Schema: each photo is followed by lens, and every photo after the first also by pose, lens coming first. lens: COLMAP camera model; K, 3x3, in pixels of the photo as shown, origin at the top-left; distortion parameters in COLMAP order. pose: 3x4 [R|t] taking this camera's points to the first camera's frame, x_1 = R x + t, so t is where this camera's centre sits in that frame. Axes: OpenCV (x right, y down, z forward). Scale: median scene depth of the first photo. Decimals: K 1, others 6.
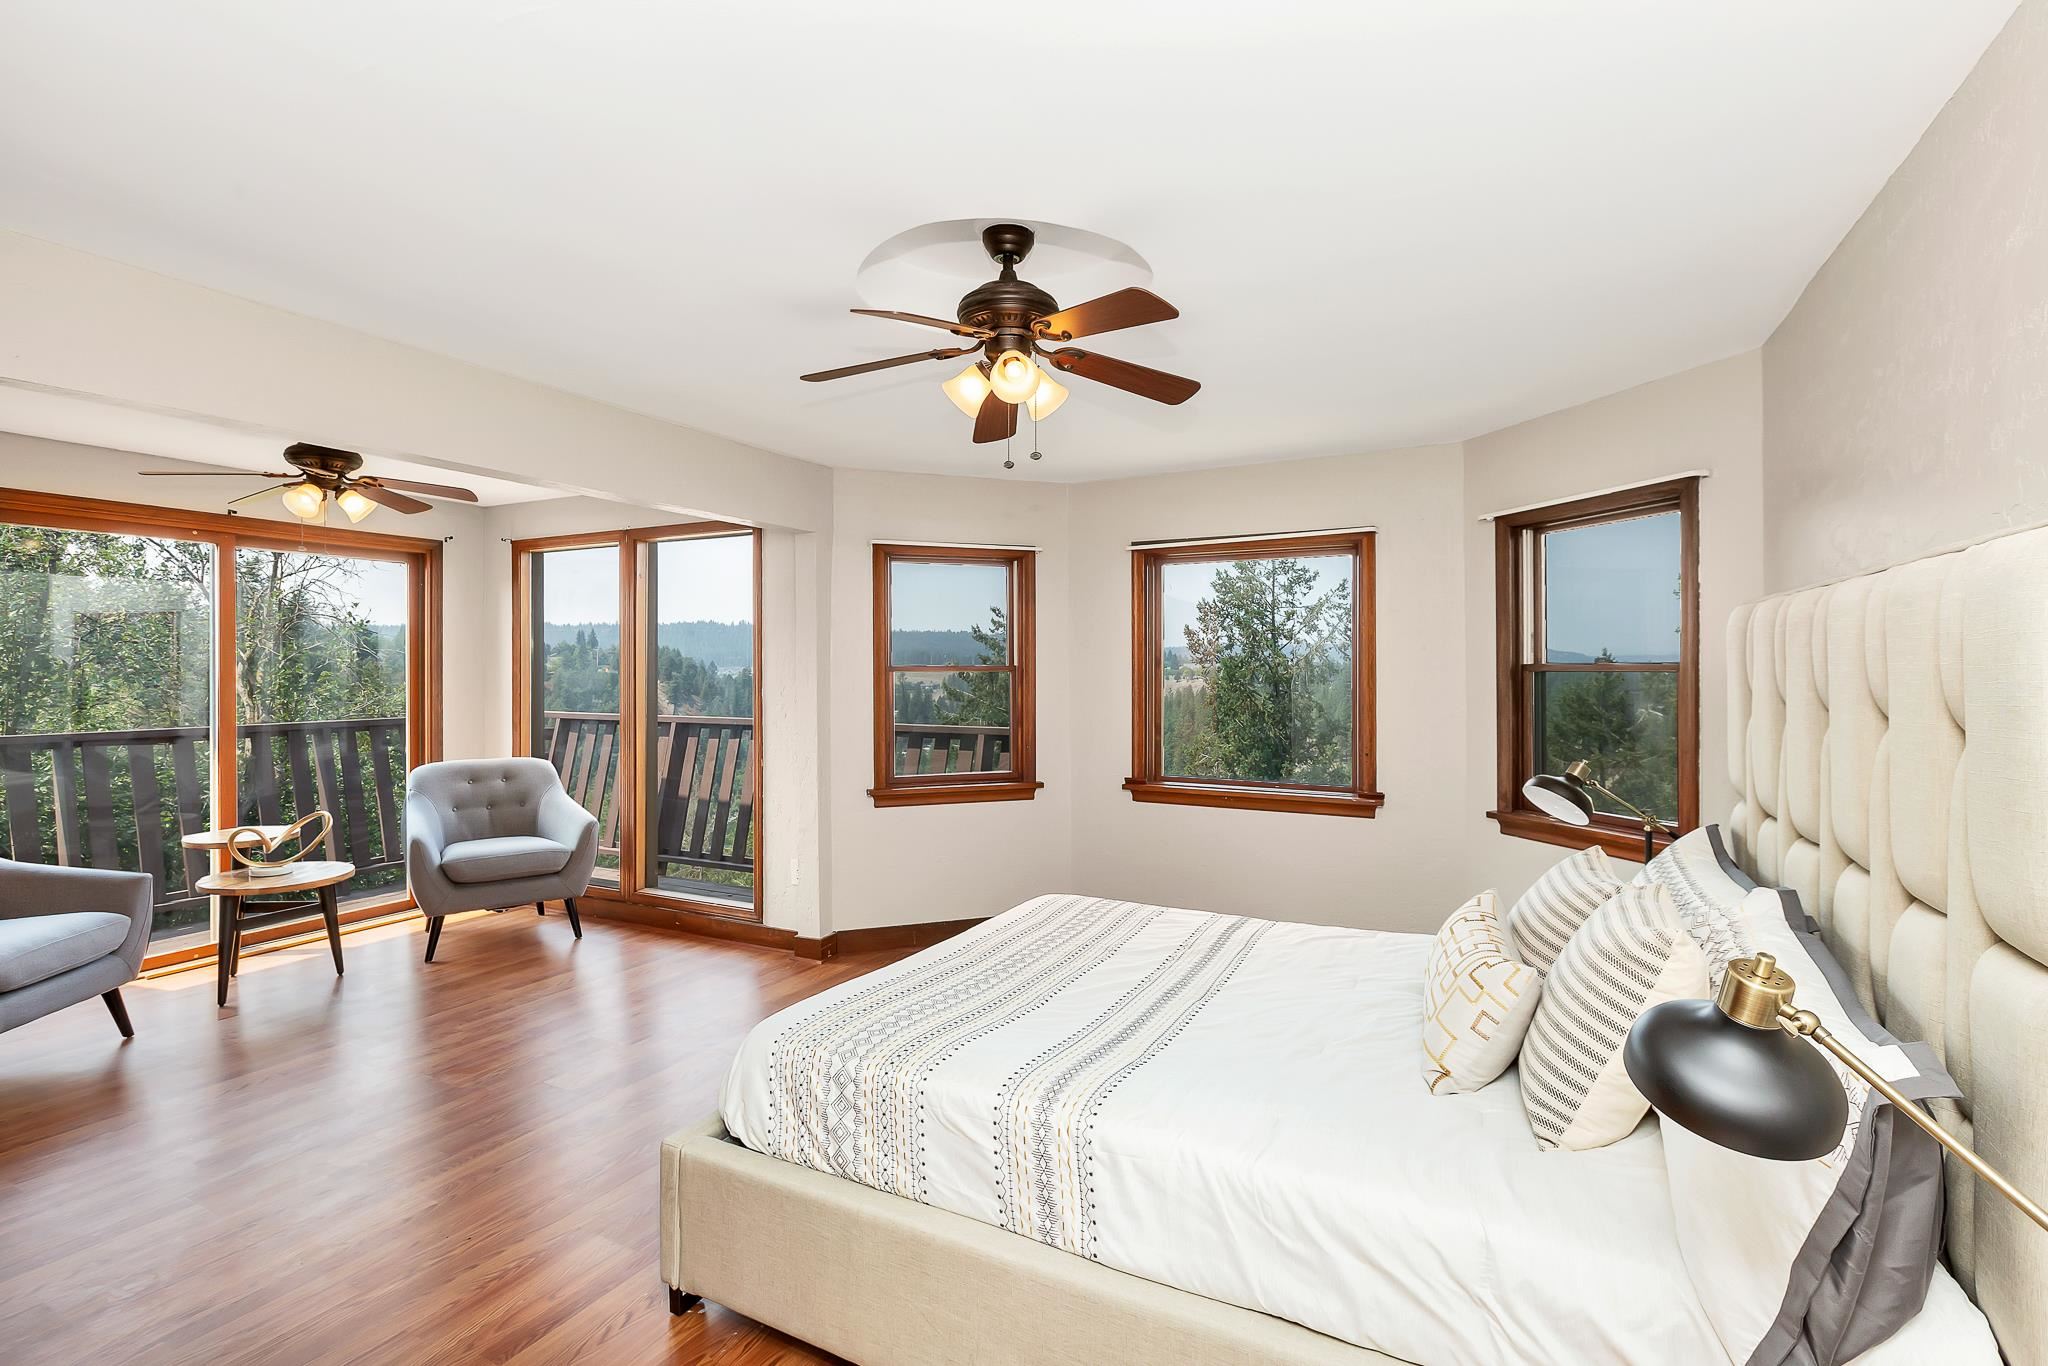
lens RADIAL K [[921.8, 0, 1002.8], [0, 921.8, 674.7], [0, 0, 1]] dist [-0.001415, 0.001208]
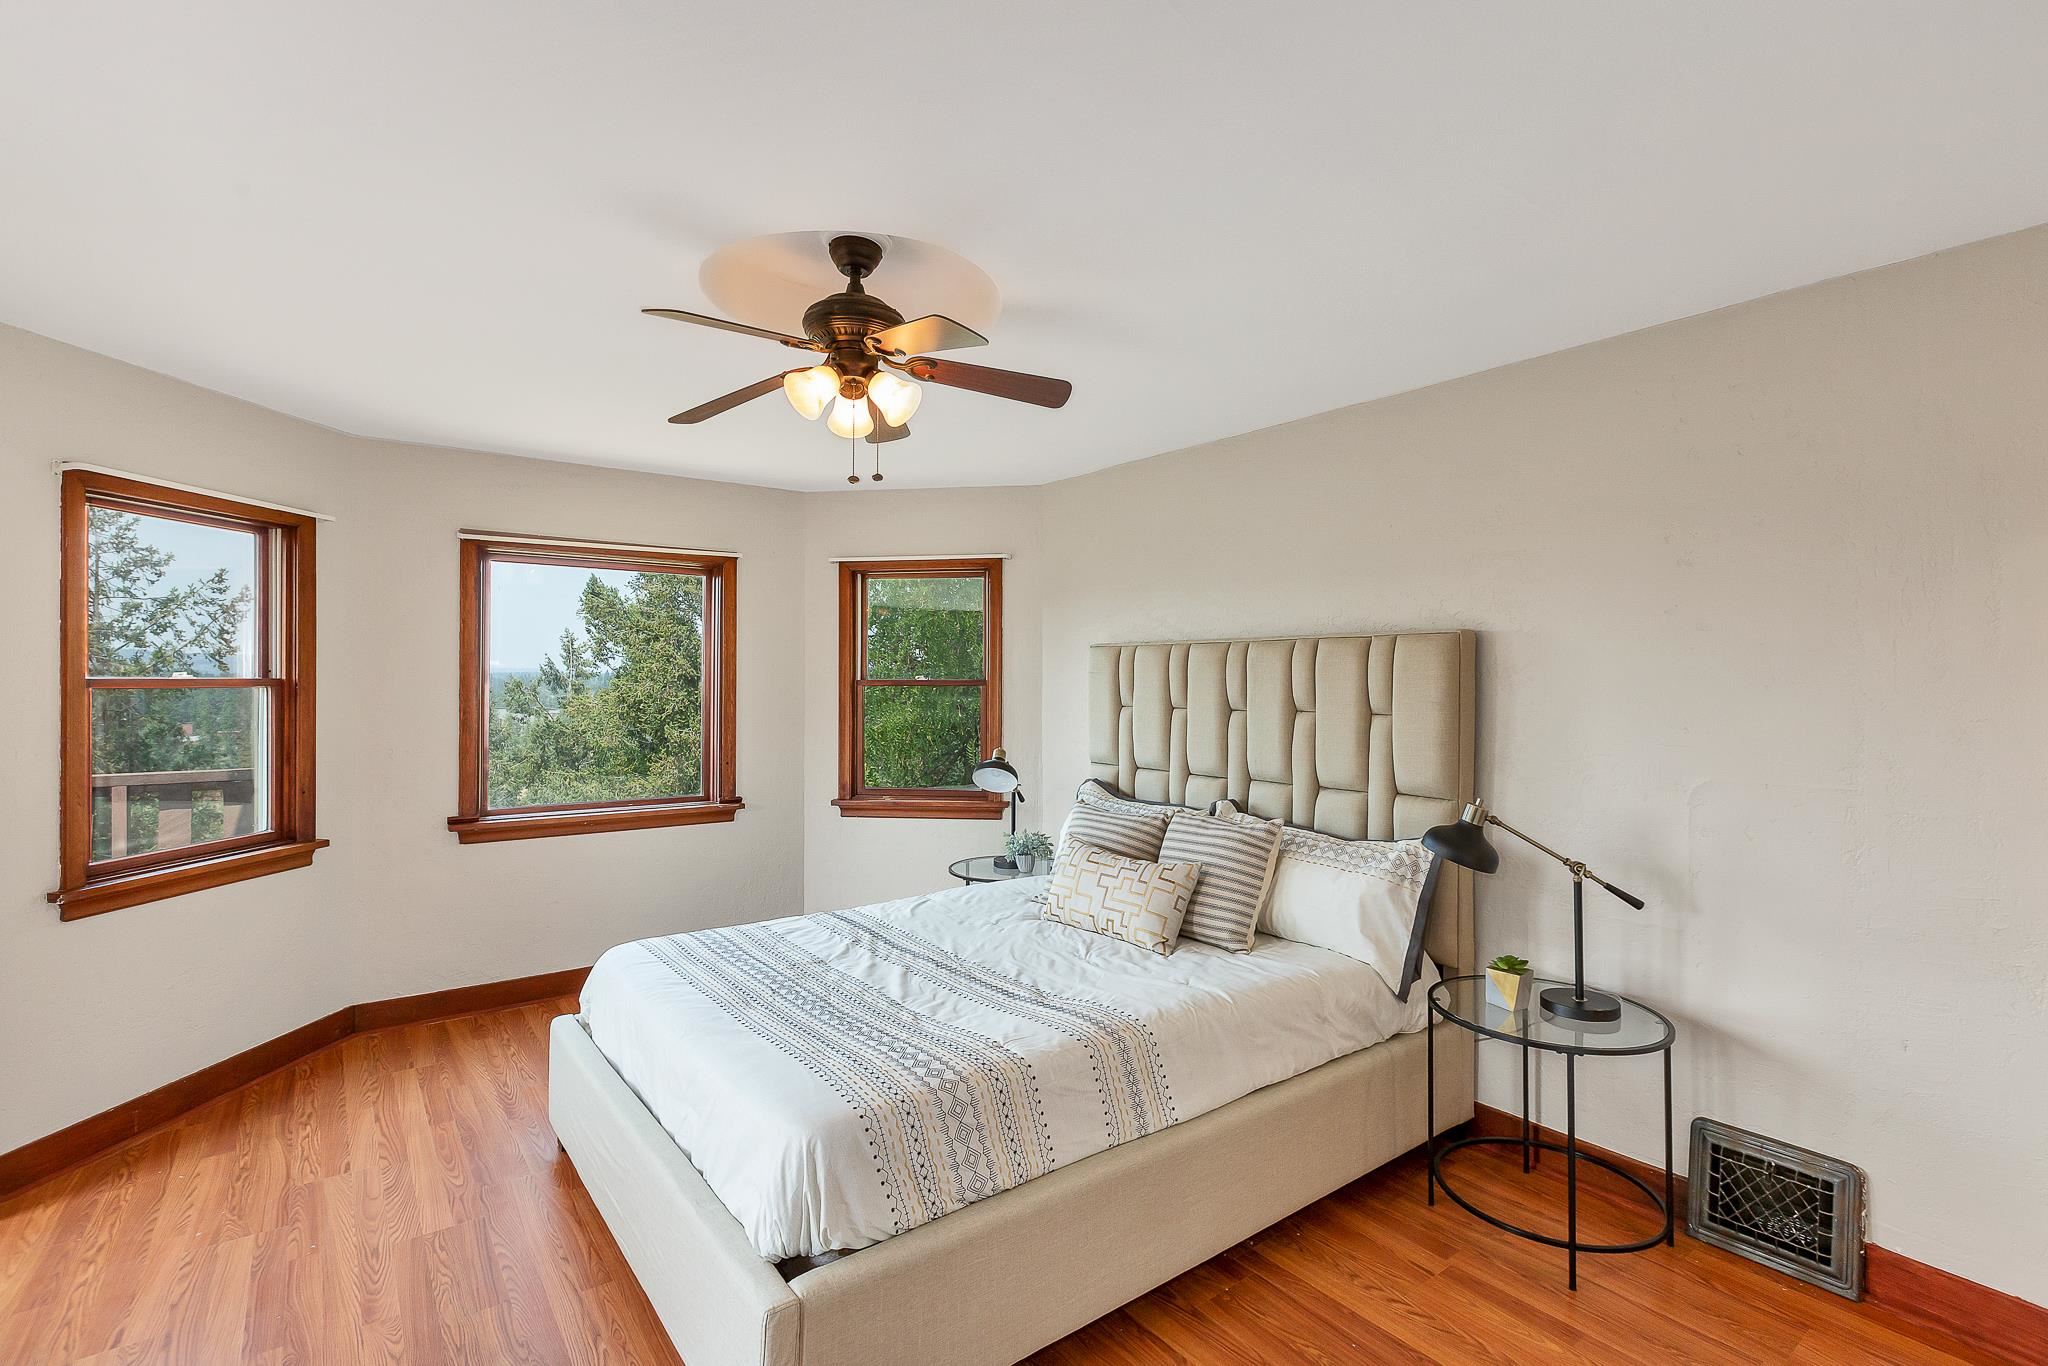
lens RADIAL K [[921.8, 0, 1008.7], [0, 921.8, 679.5], [0, 0, 1]] dist [-0.001415, 0.001208]
pose [[0.422815, 0.003148, 0.906211, -0.393934], [0.003295, 0.999982, -0.005011, -0.003847], [-0.906210, 0.005104, 0.422797, 0.207416]]
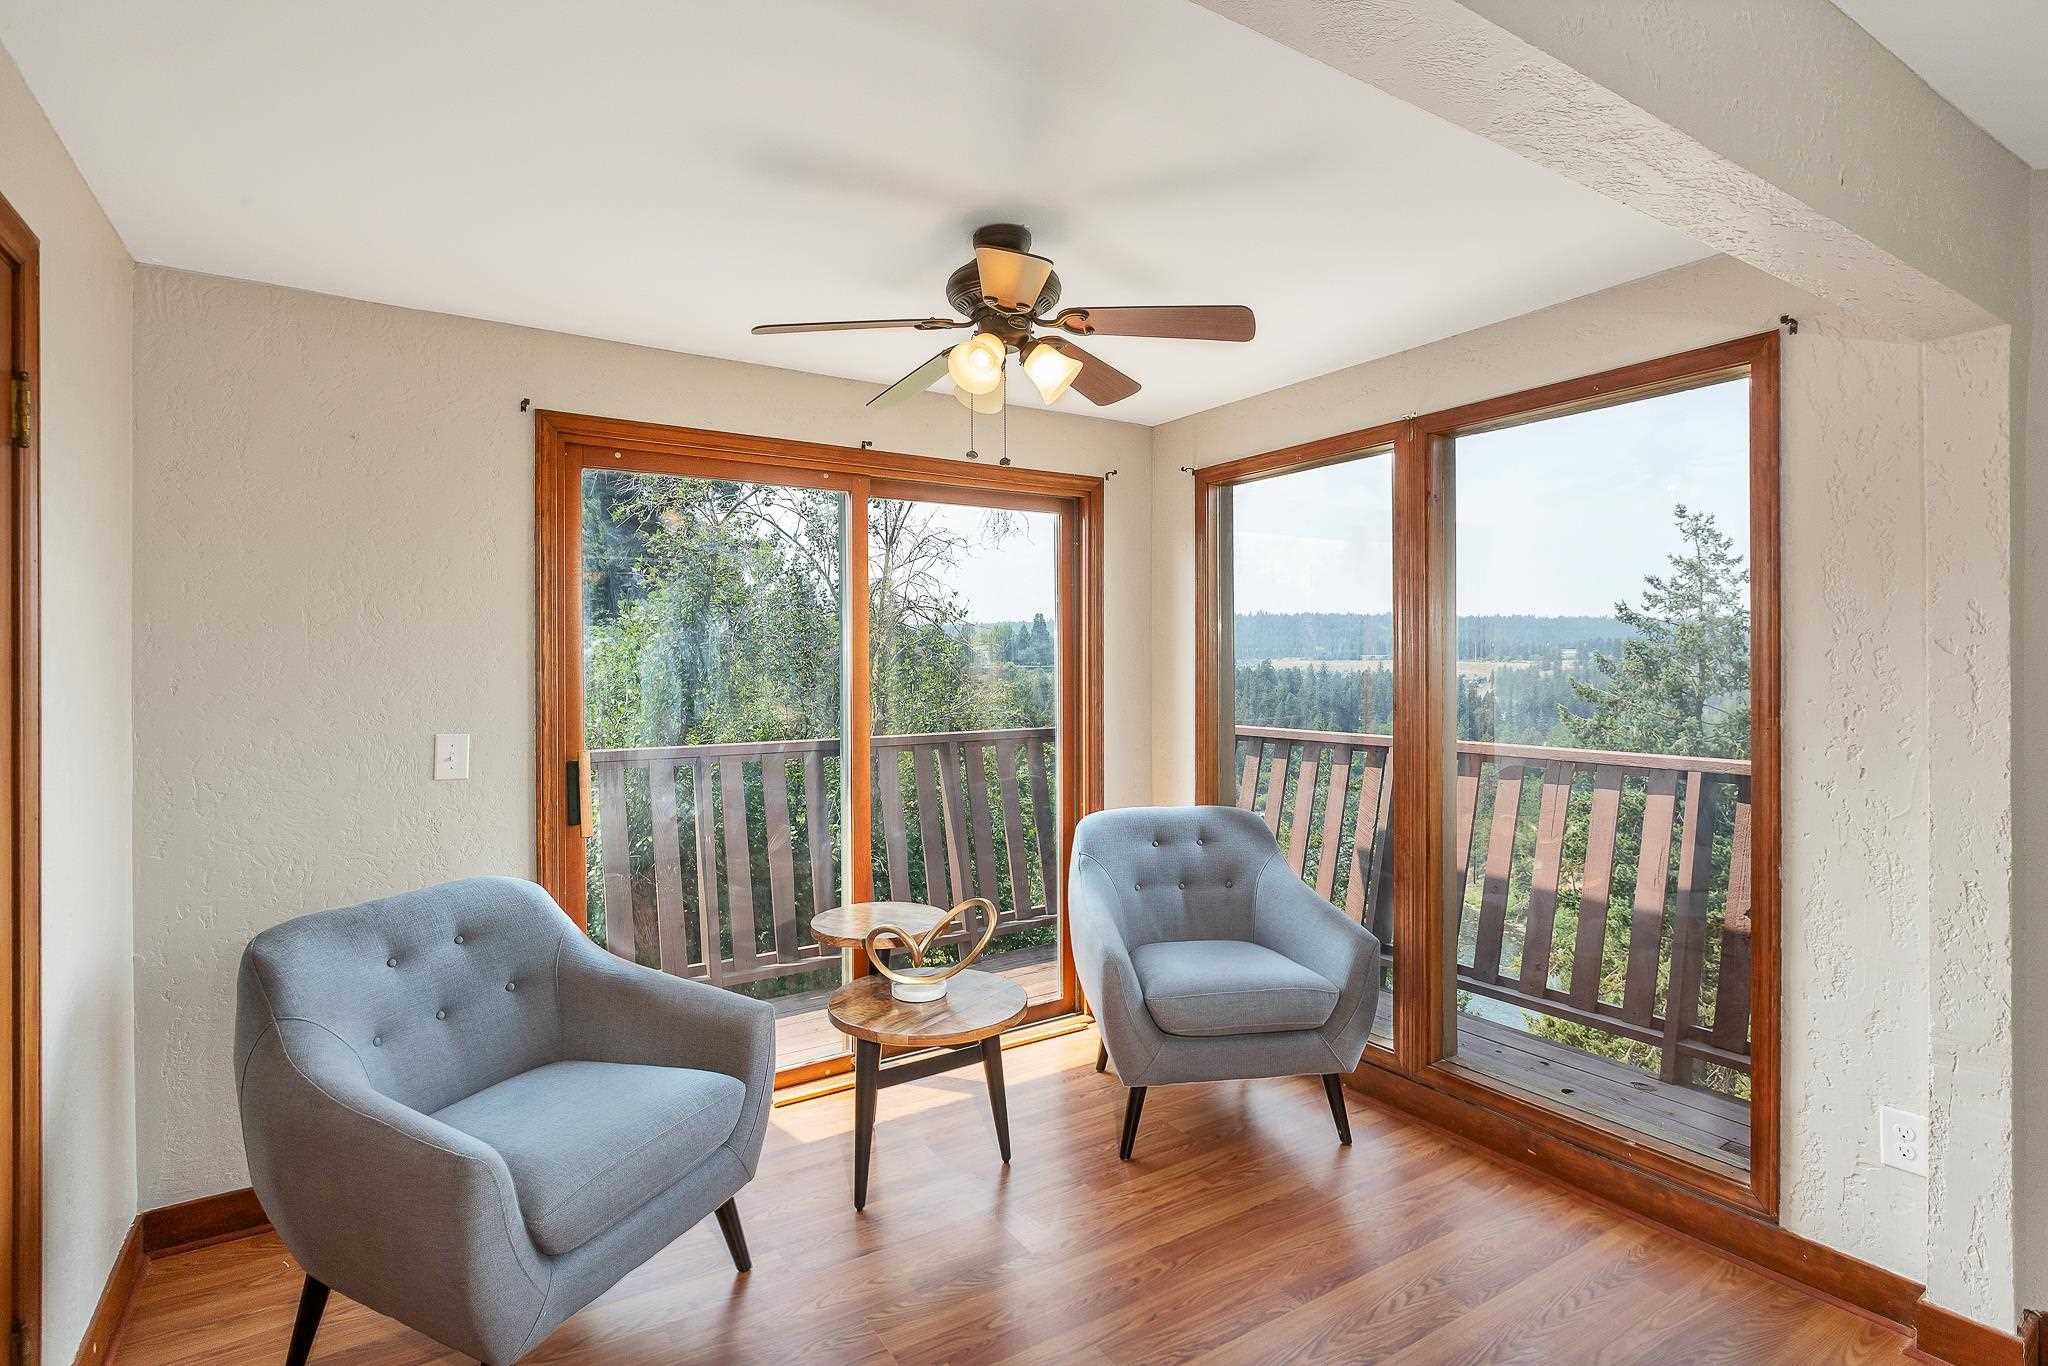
lens RADIAL K [[996.8, 0, 1022.4], [0, 996.8, 667.6], [0, 0, 1]] dist [-0.006416, -0.000878]
pose [[0.867611, -0.001817, -0.497240, -0.332322], [0.002145, 0.999998, 0.000089, -0.006337], [0.497238, -0.001144, 0.867613, 0.375710]]
